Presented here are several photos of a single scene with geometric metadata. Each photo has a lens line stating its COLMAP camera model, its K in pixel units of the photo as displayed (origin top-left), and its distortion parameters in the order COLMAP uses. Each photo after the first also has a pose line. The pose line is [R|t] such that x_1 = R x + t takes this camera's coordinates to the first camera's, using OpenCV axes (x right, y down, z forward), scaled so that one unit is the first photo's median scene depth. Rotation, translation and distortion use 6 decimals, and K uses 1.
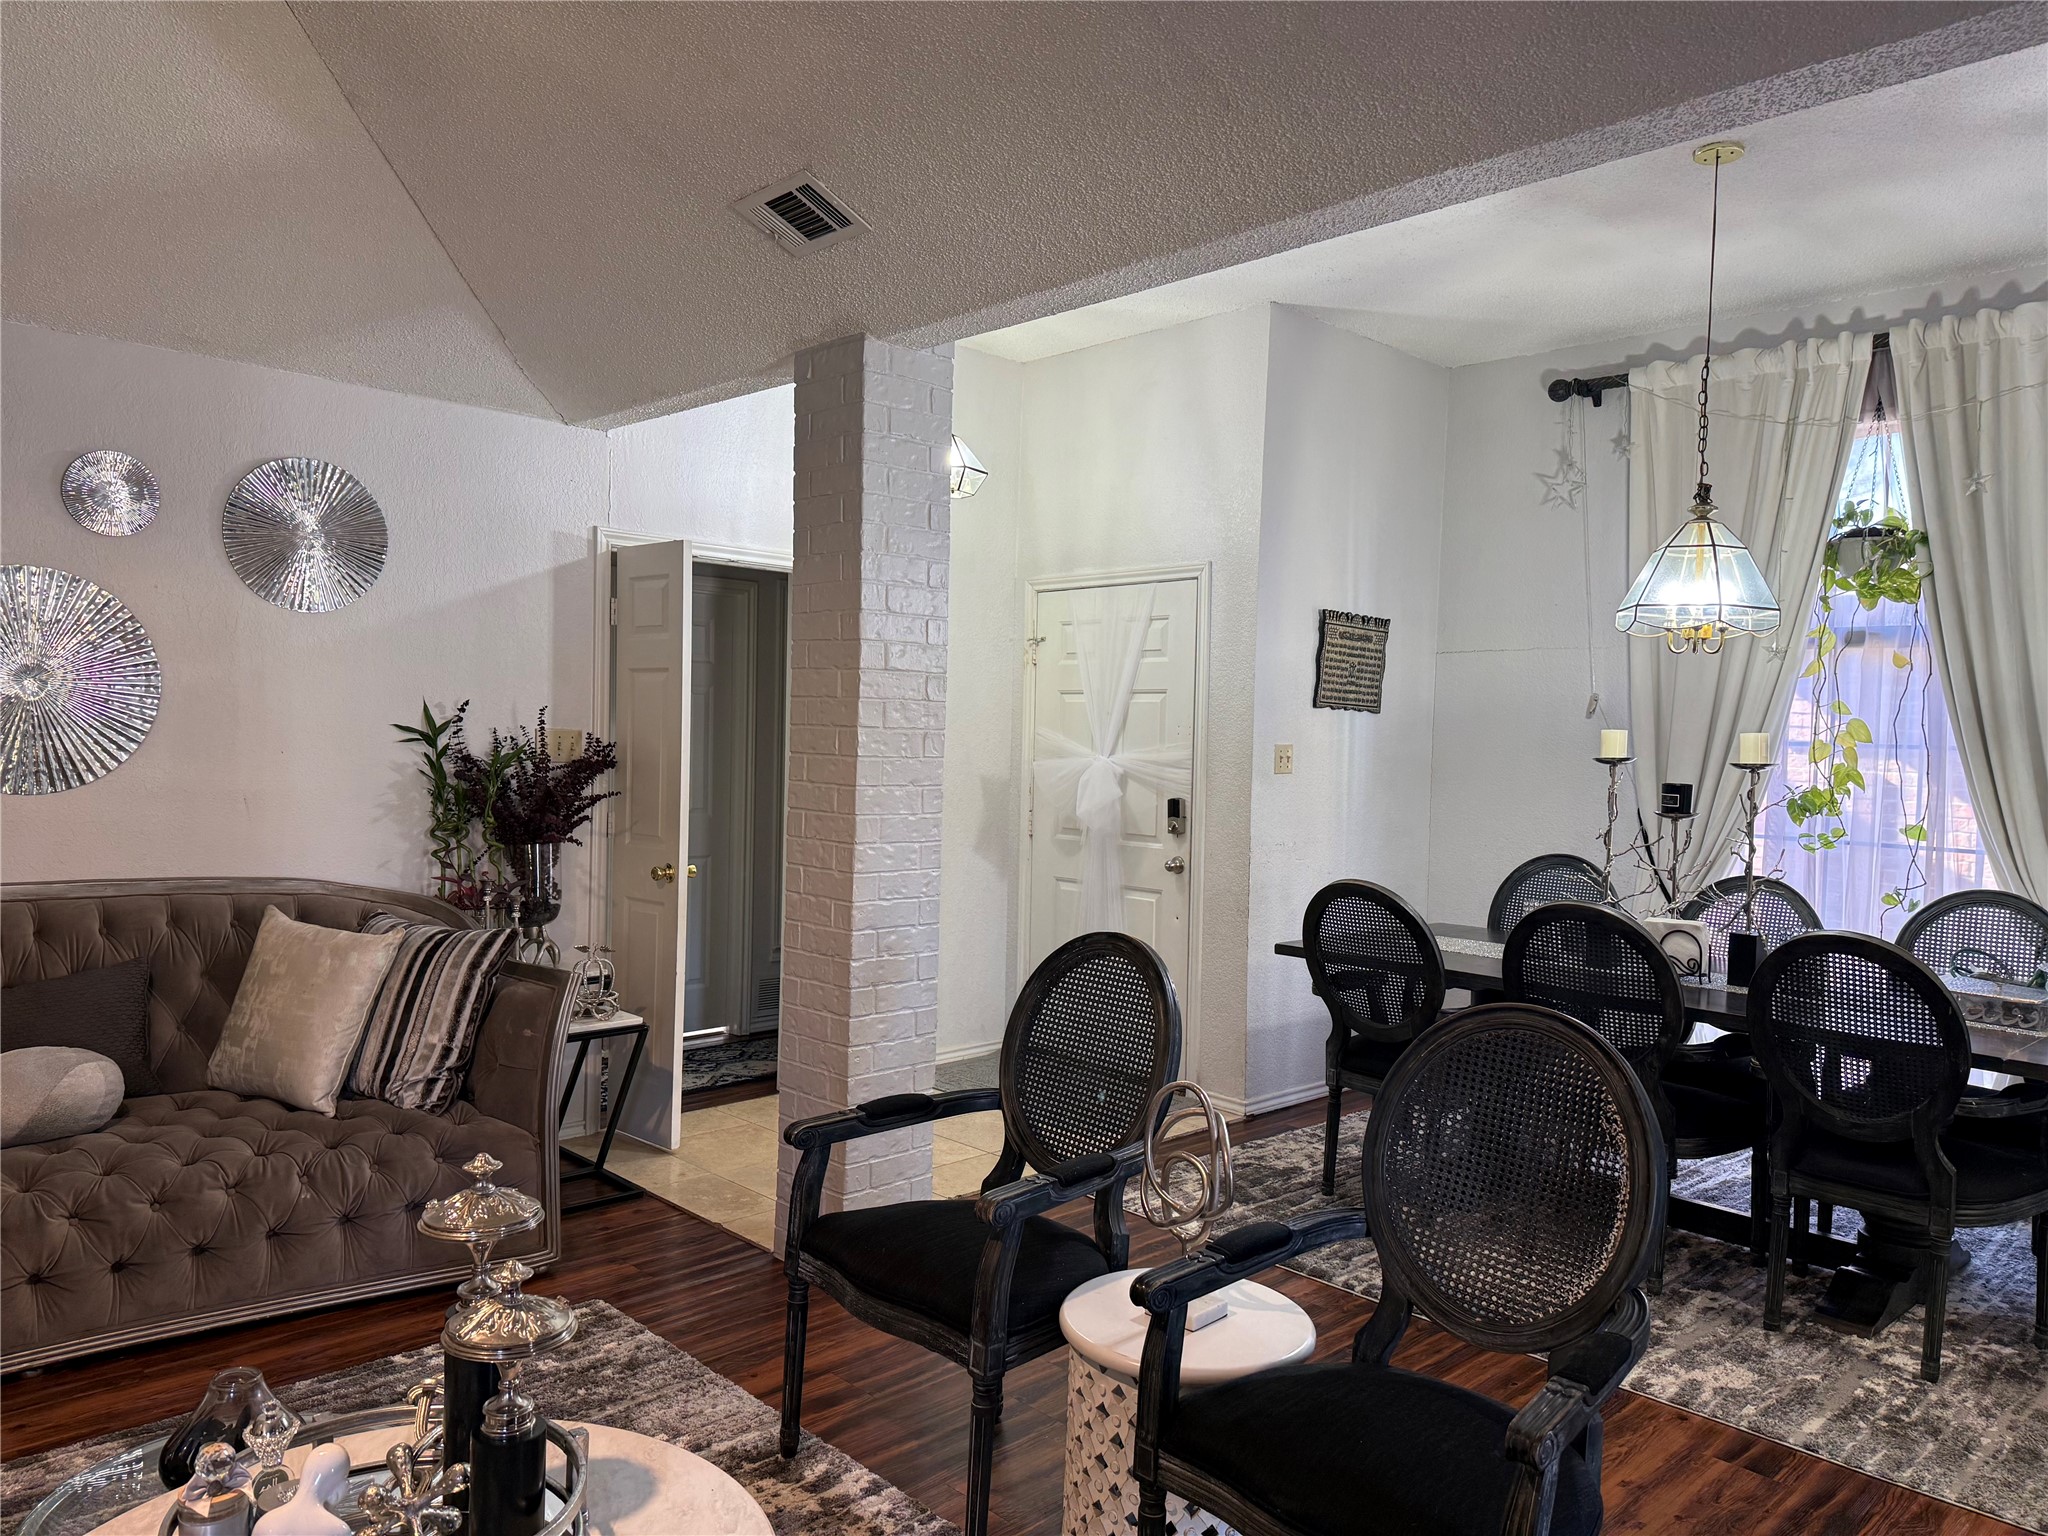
lens RADIAL K [[1434.7, 0, 1023.1], [0, 1434.7, 777.1], [0, 0, 1]] dist [0.007565, -0.006835]
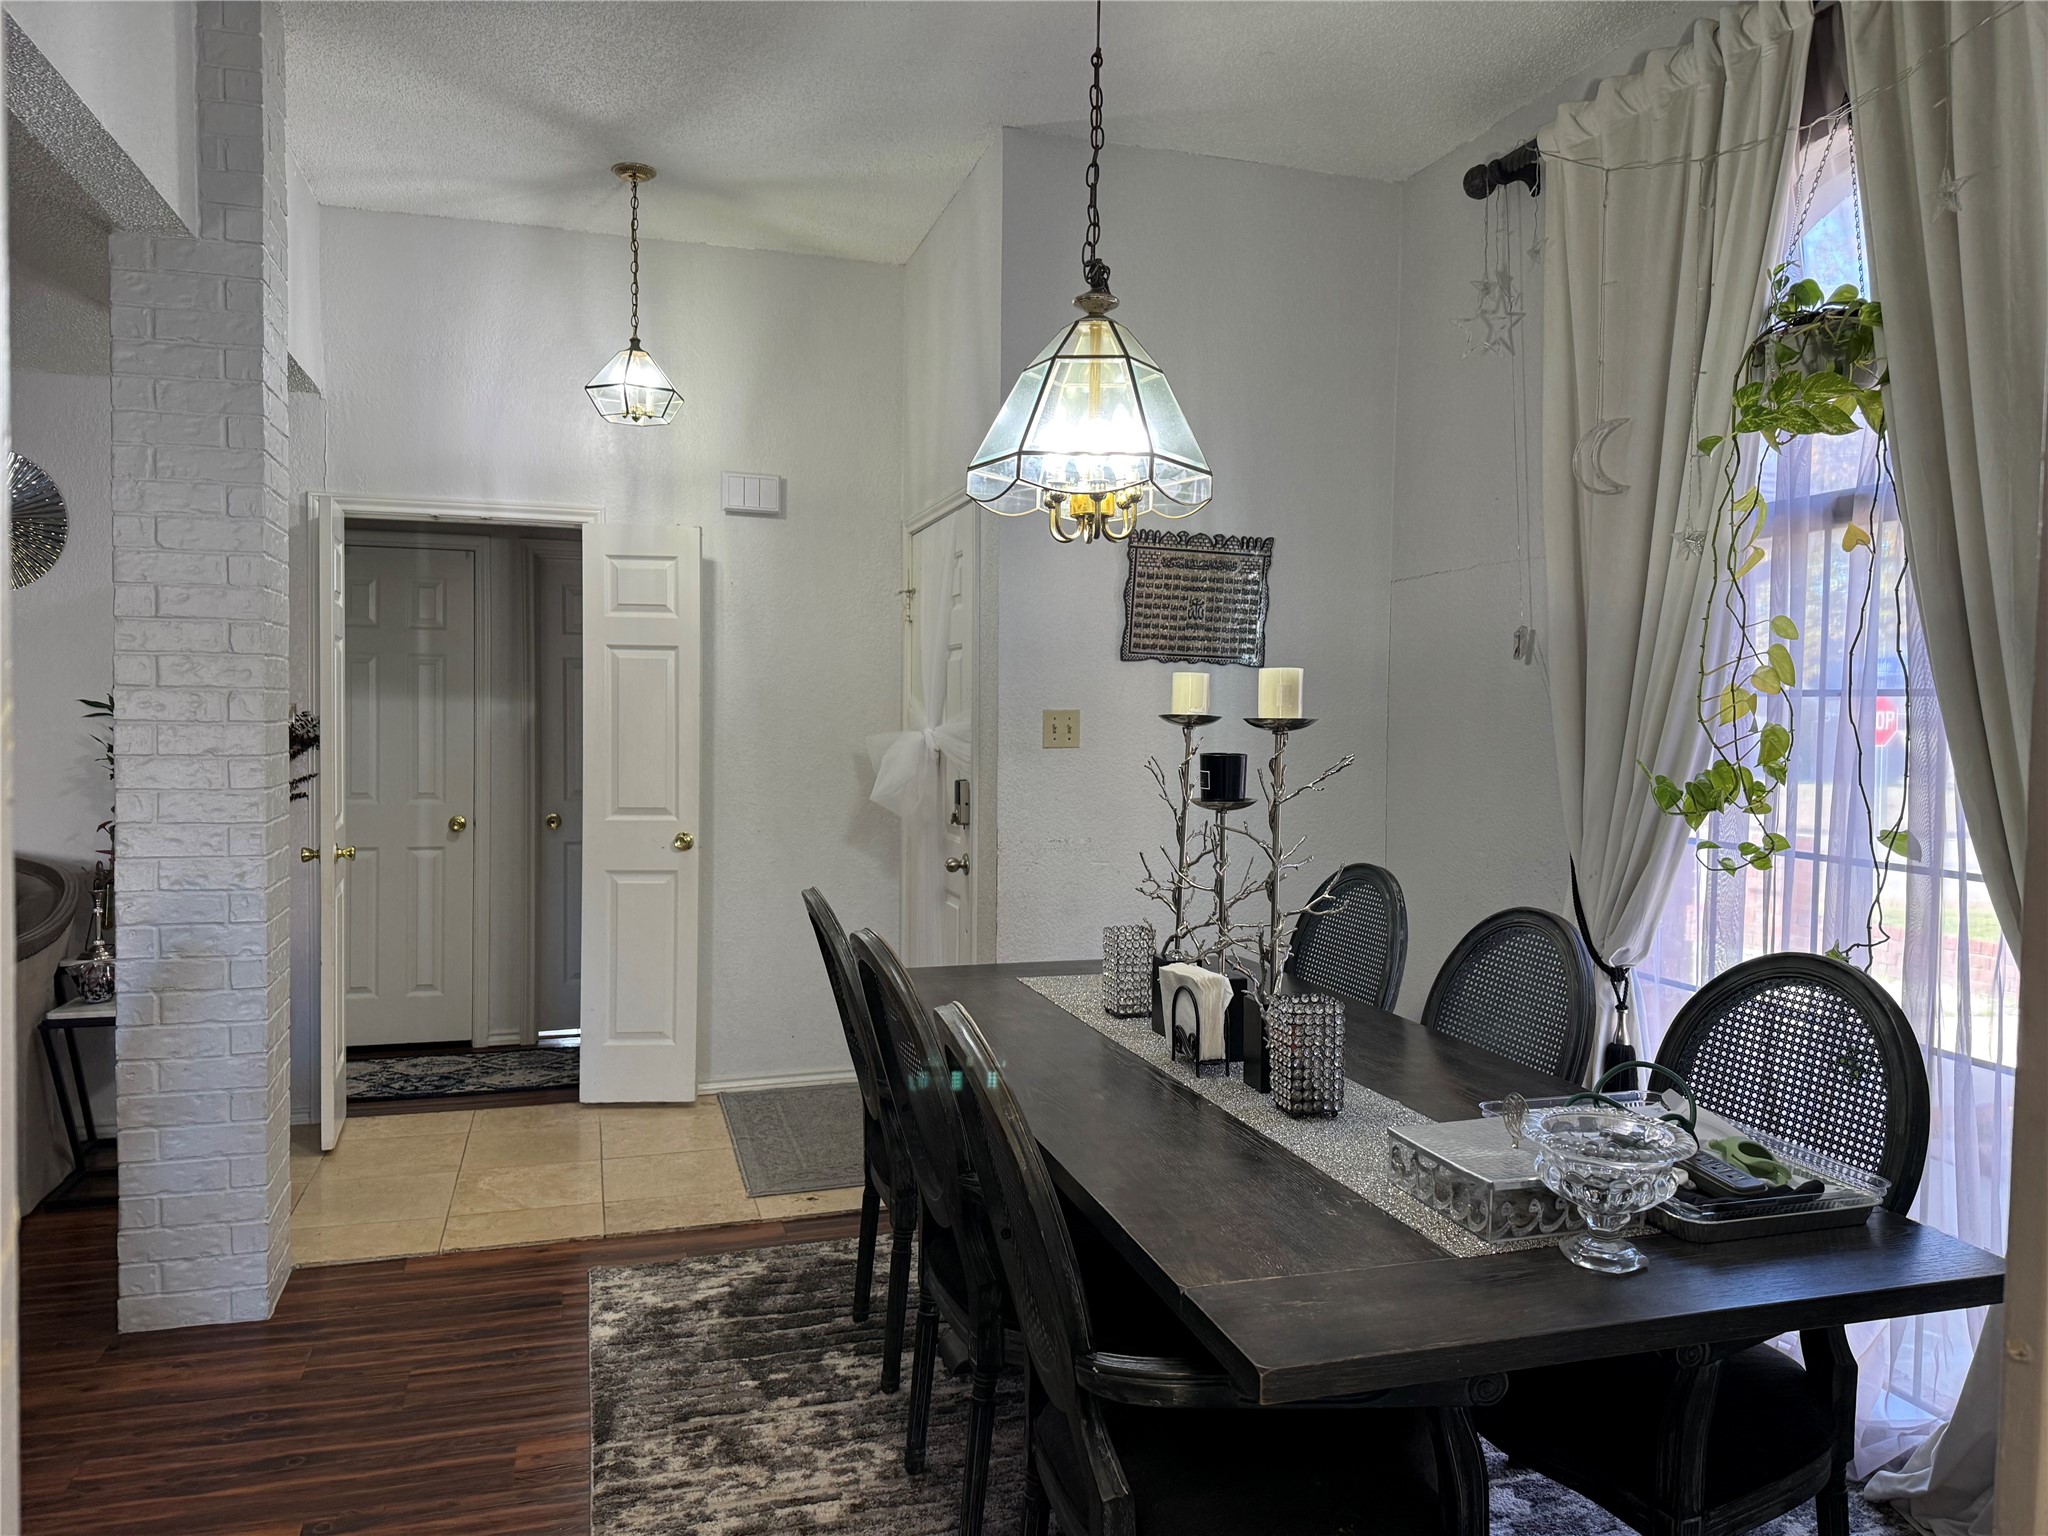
lens RADIAL K [[1434.7, 0, 1025.0], [0, 1434.7, 756.8], [0, 0, 1]] dist [0.007565, -0.006835]
pose [[0.900631, -0.001686, -0.434582, 0.571037], [-0.002516, 0.999955, -0.009093, 0.010576], [0.434578, 0.009283, 0.900586, 0.358381]]
